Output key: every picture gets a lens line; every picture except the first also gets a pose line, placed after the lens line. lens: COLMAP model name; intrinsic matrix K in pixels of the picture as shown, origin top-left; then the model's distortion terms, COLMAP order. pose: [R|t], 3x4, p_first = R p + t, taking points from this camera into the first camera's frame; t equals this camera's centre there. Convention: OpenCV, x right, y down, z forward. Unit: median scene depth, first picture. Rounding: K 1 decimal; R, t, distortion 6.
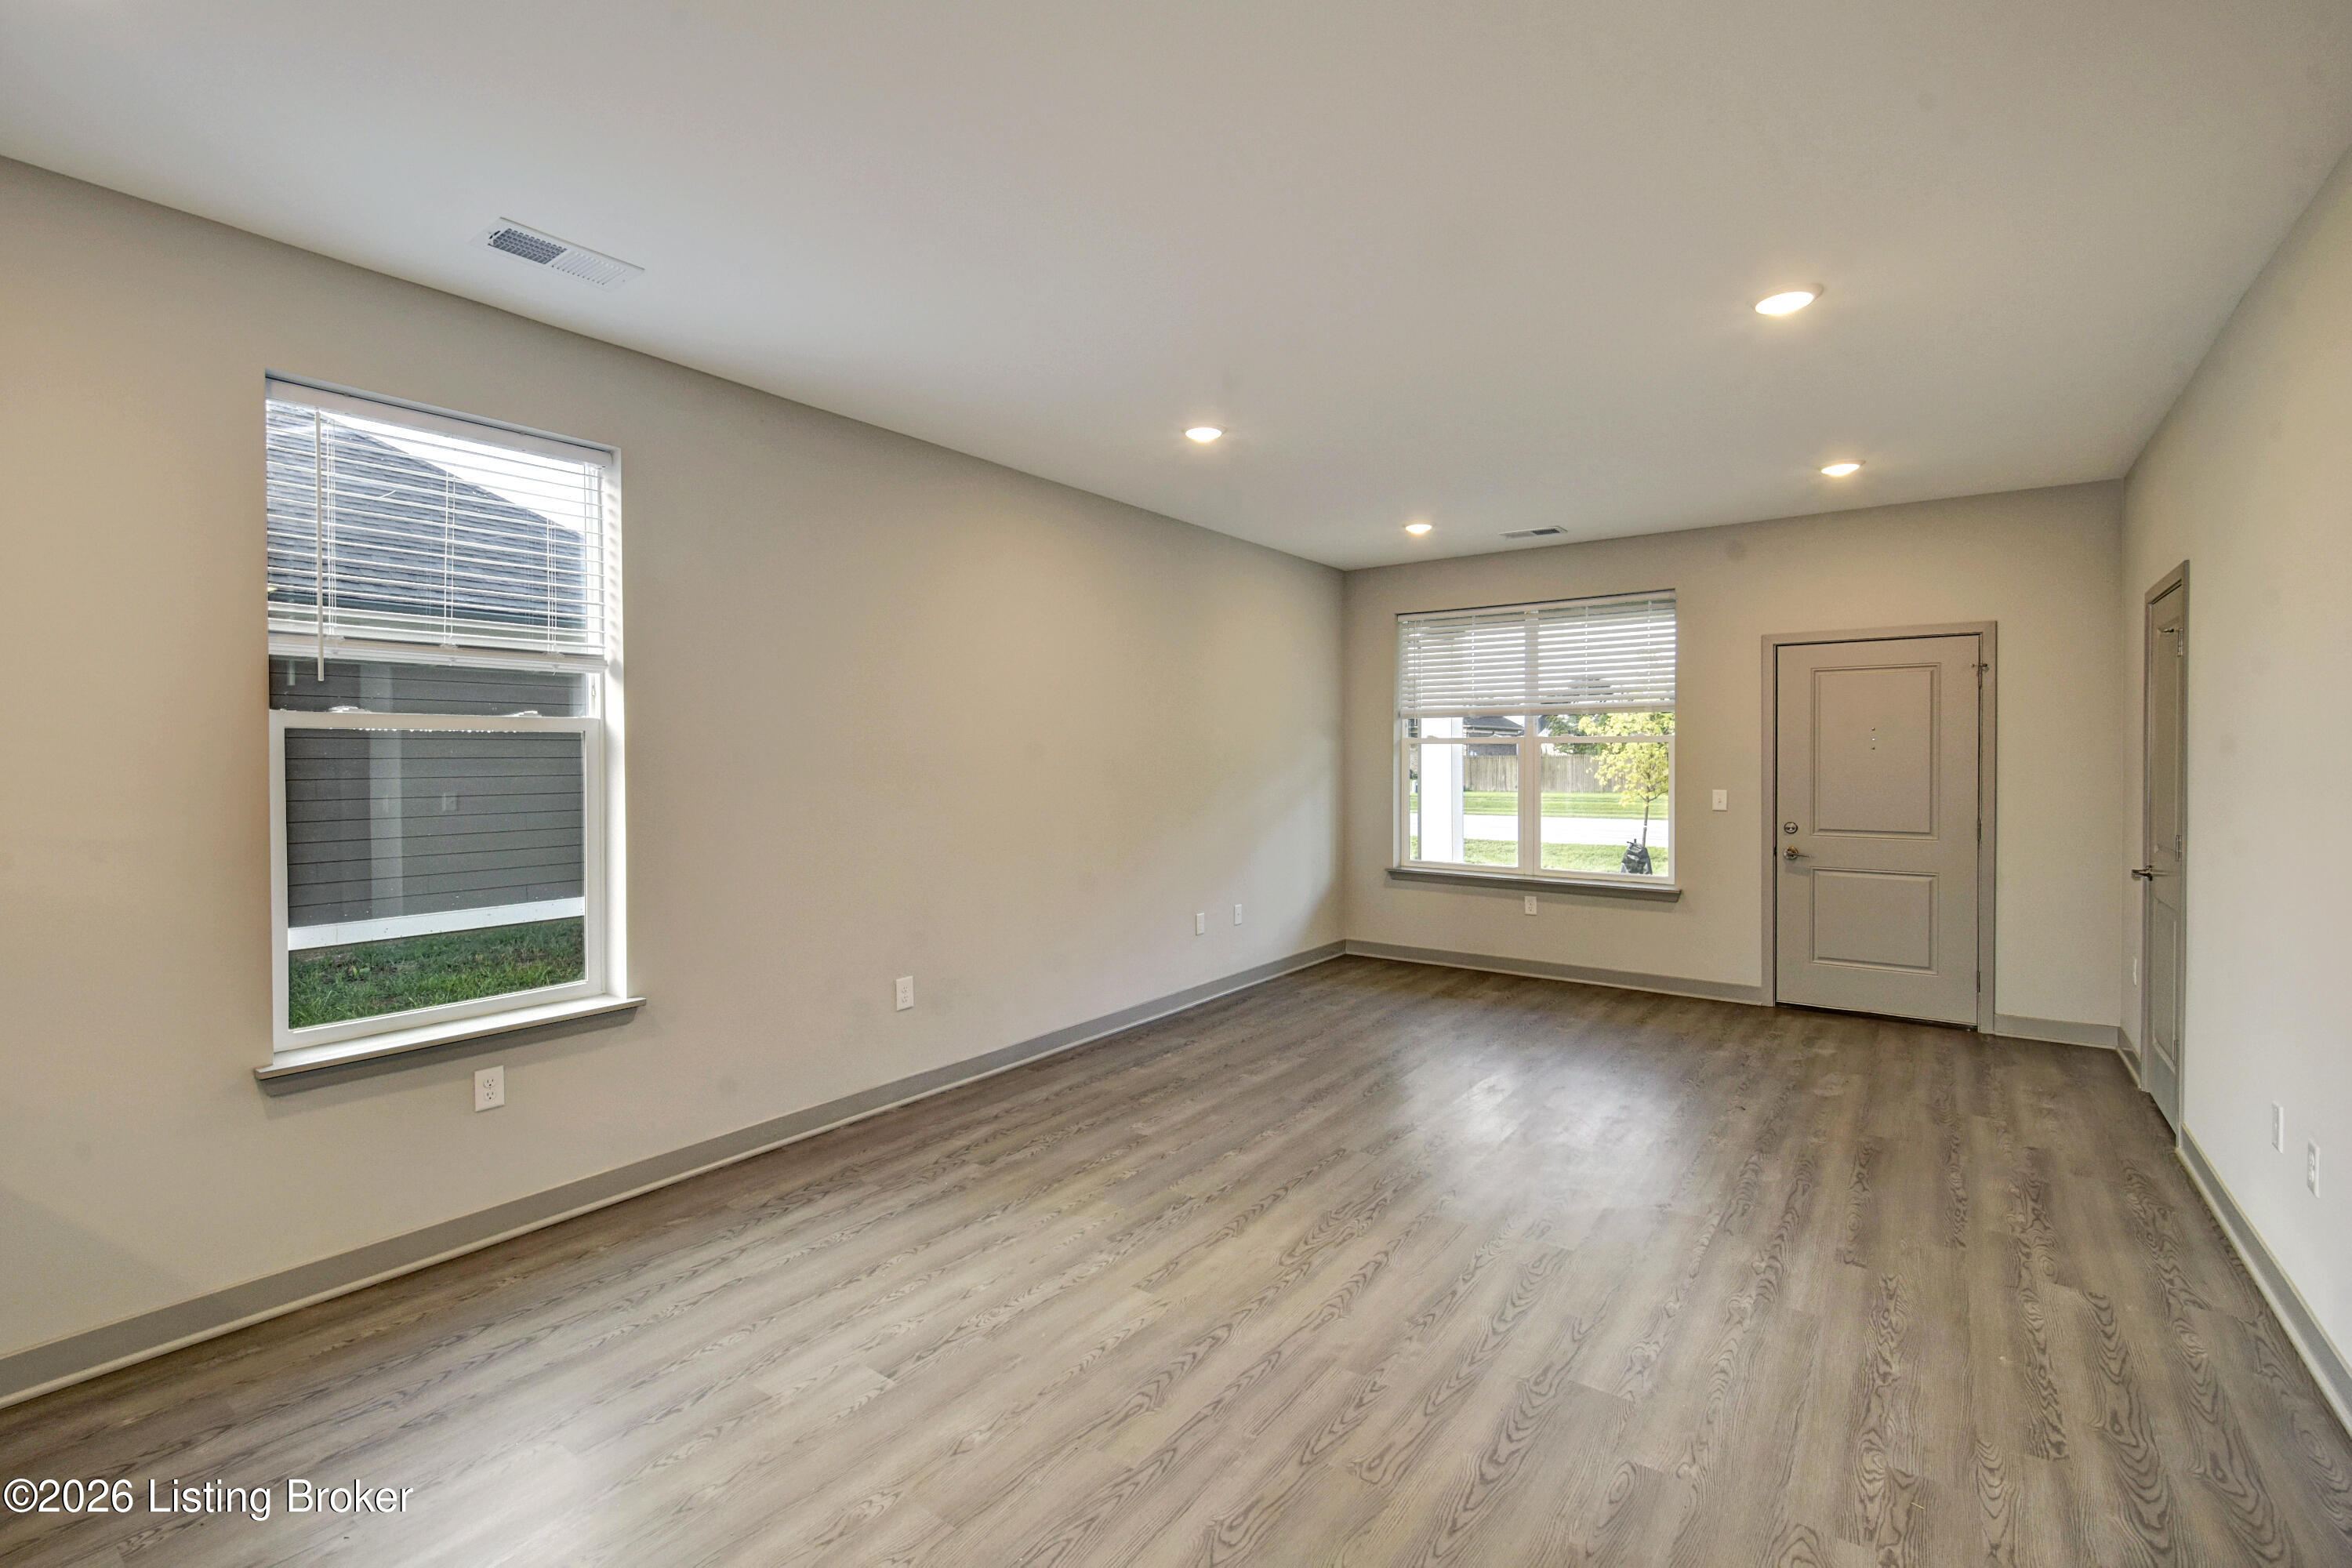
lens RADIAL K [[1032.7, 0, 1185.9], [0, 1032.7, 761.6], [0, 0, 1]] dist [-0.002403, -0.000866]
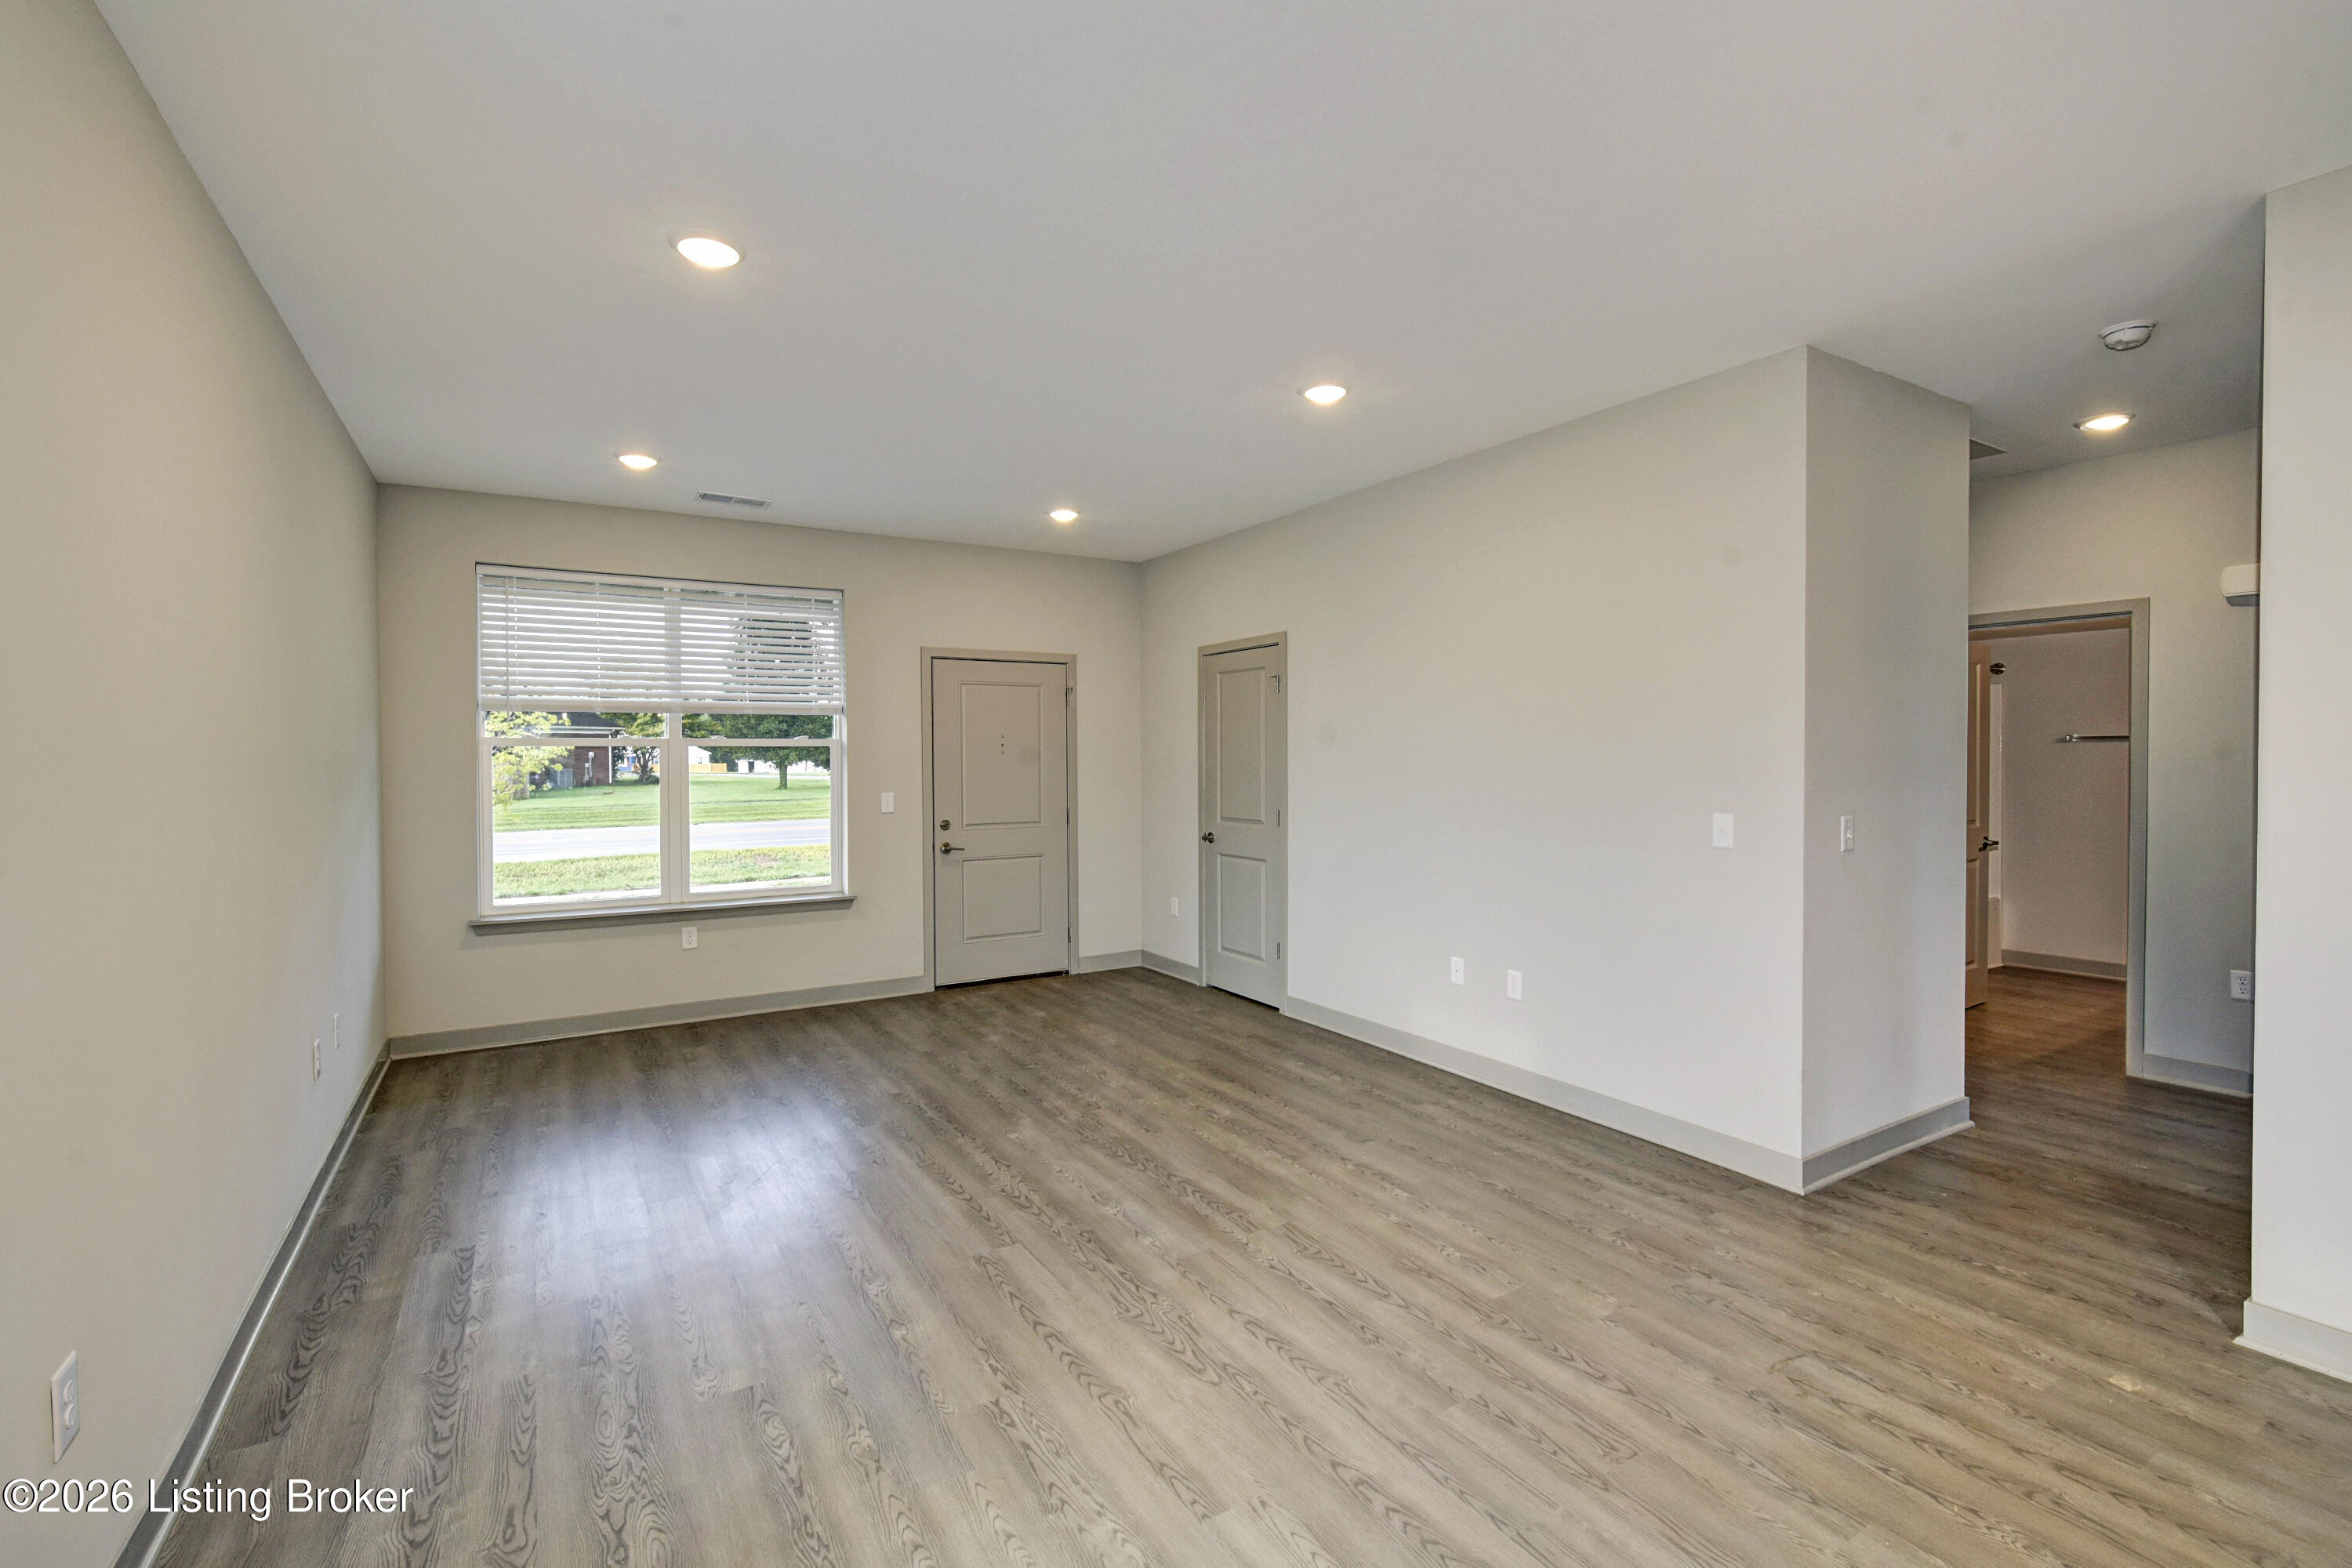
lens RADIAL K [[1031.2, 0, 1158.2], [0, 1031.2, 771.9], [0, 0, 1]] dist [-0.000979, -0.000569]
pose [[0.391408, -0.014529, 0.920103, -0.533503], [0.010784, 0.999879, 0.011201, -0.003358], [-0.920154, 0.005538, 0.391517, 0.579079]]
